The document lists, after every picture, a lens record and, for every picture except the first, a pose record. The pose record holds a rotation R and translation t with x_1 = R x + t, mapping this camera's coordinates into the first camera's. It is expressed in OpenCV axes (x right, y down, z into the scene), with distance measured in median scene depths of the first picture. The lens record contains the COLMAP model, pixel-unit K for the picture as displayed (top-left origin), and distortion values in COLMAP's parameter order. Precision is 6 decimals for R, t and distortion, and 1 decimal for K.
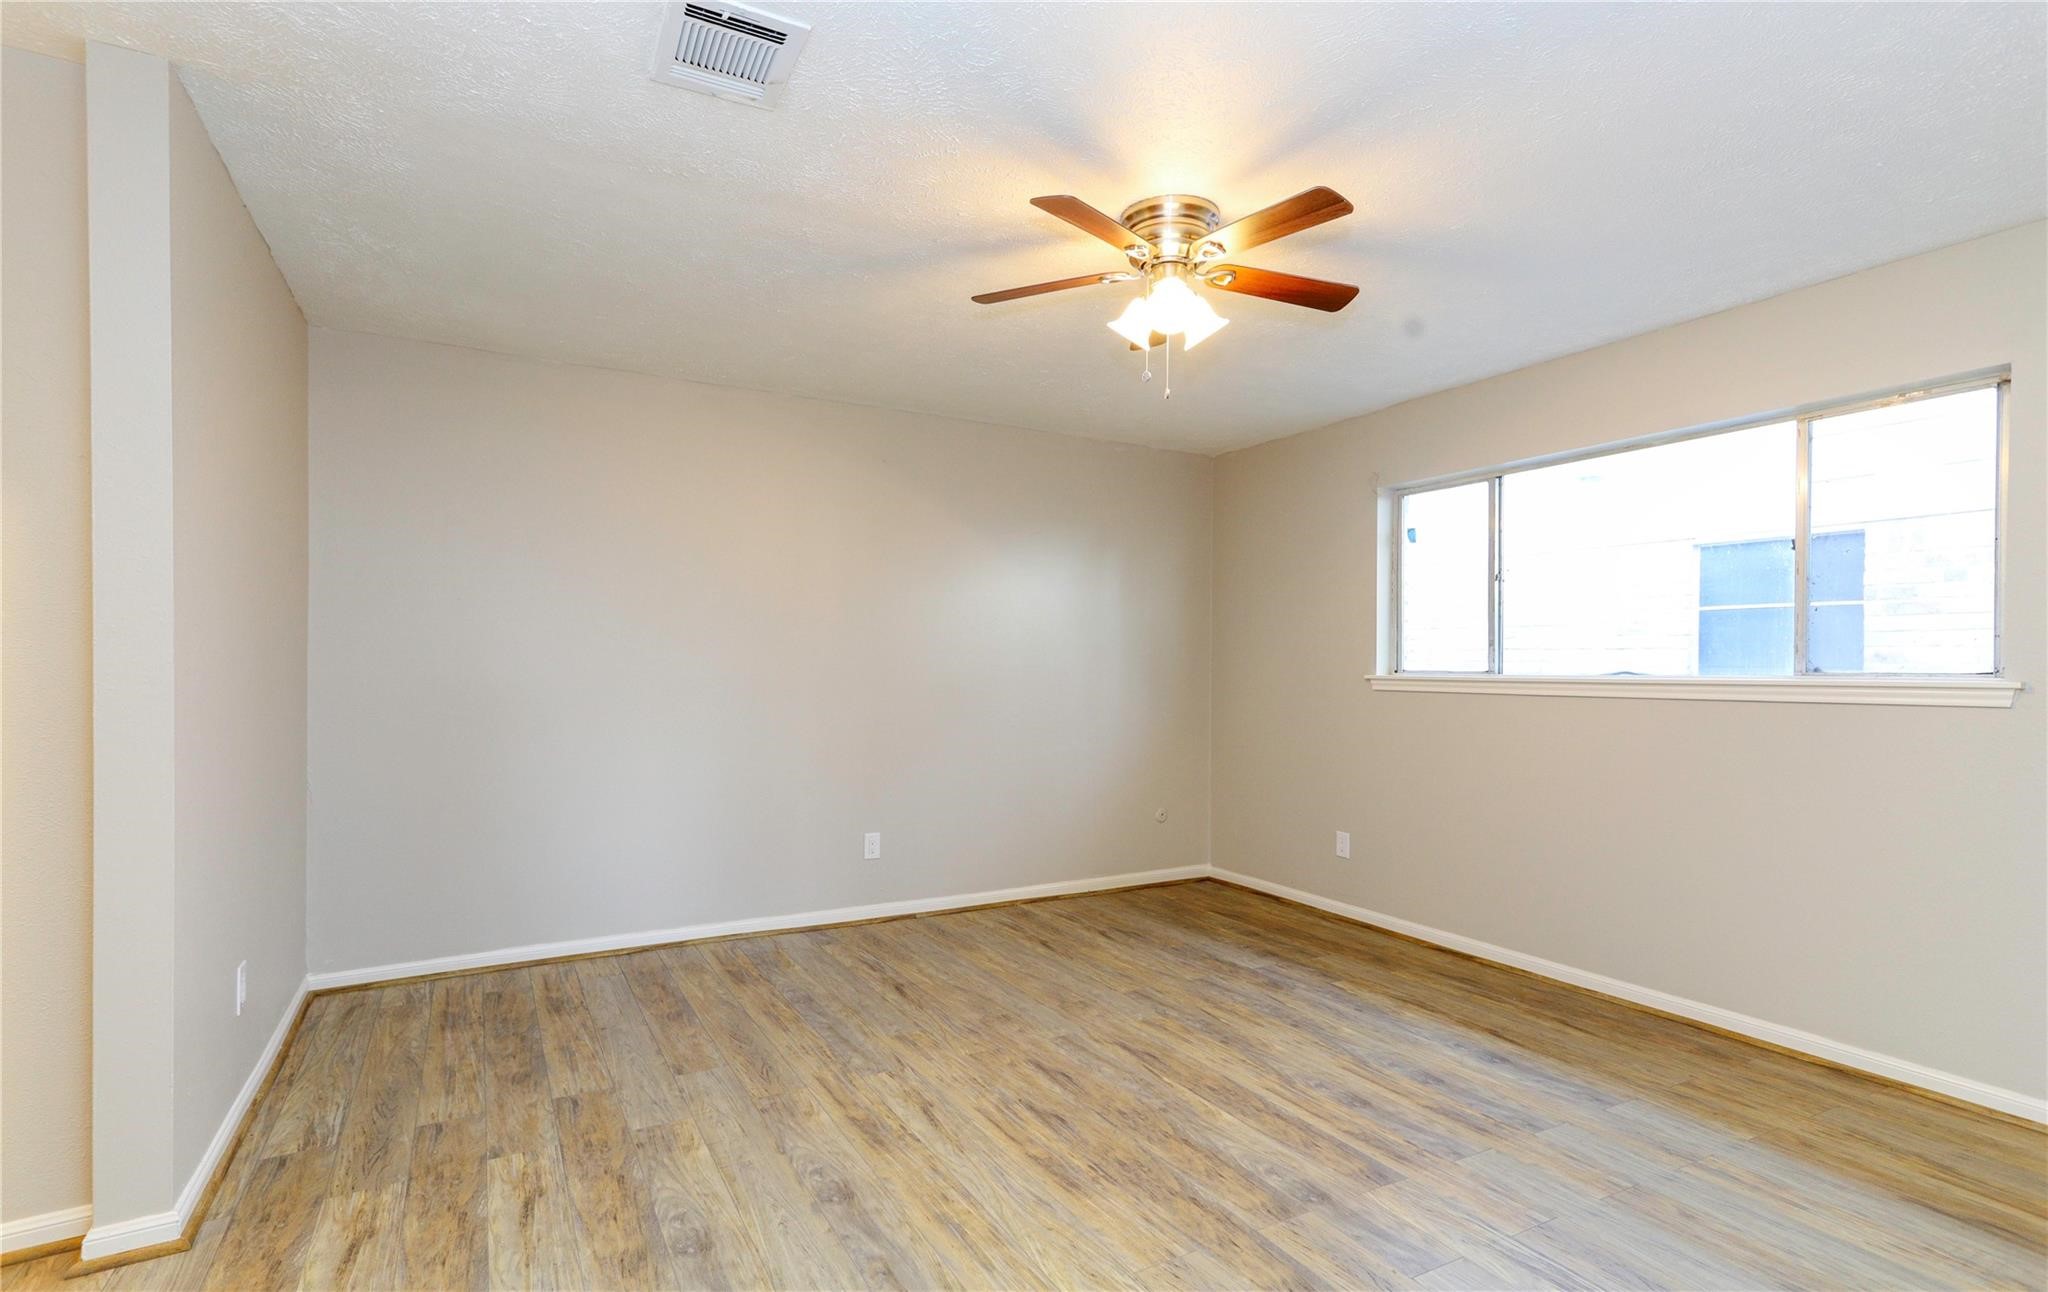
lens RADIAL K [[1005.1, 0, 1023.1], [0, 1005.1, 654.2], [0, 0, 1]] dist [0.027023, 0.002926]
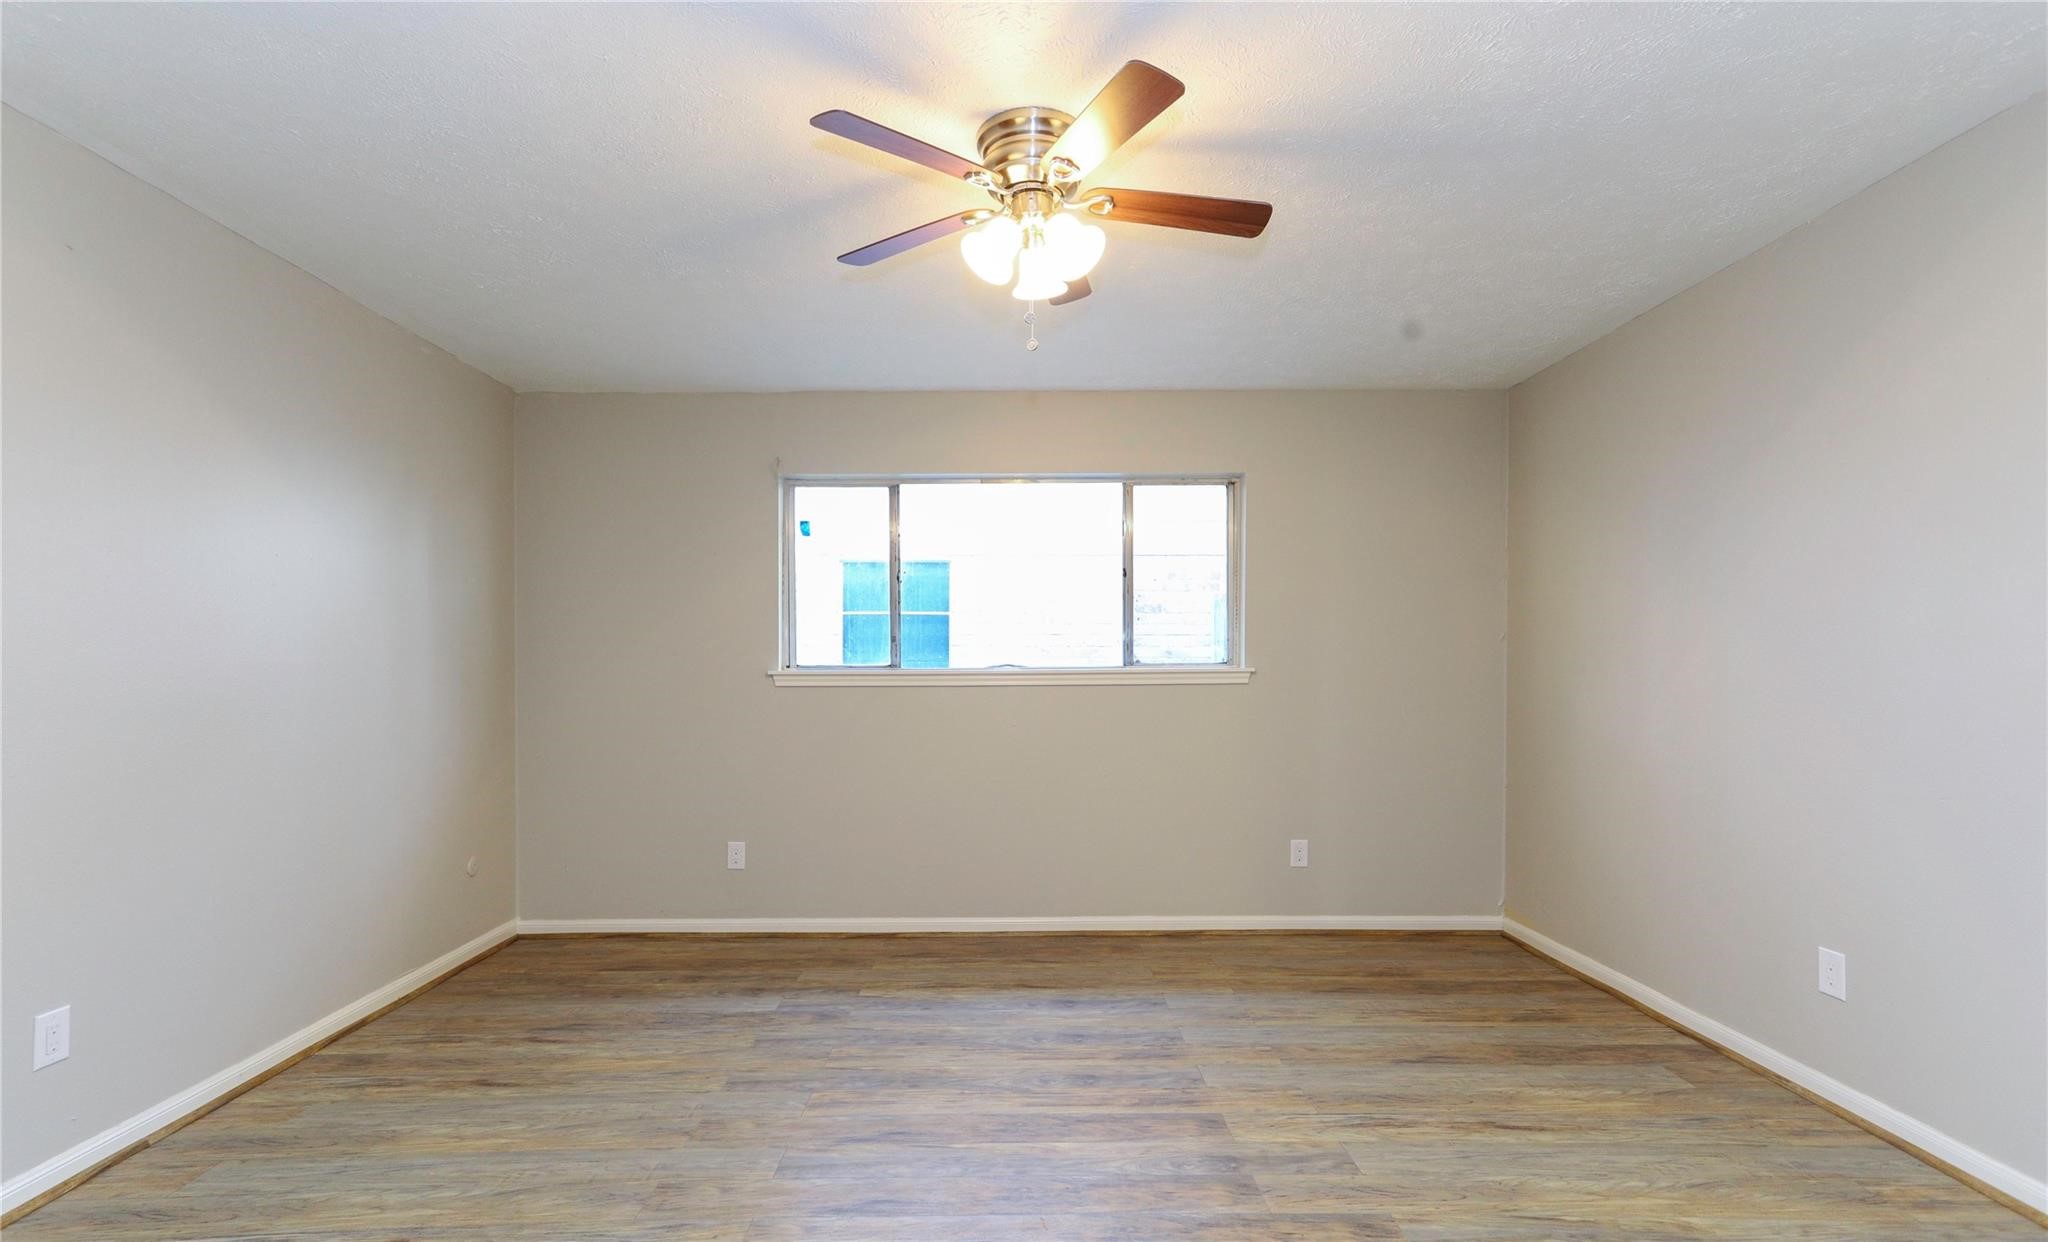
lens RADIAL K [[975.9, 0, 1017.8], [0, 975.9, 666.3], [0, 0, 1]] dist [0.019633, 0.001581]
pose [[0.463189, -0.008548, 0.886218, -0.429335], [-0.005511, 0.999906, 0.012525, 0.004362], [-0.886242, -0.010685, 0.463099, 0.438343]]
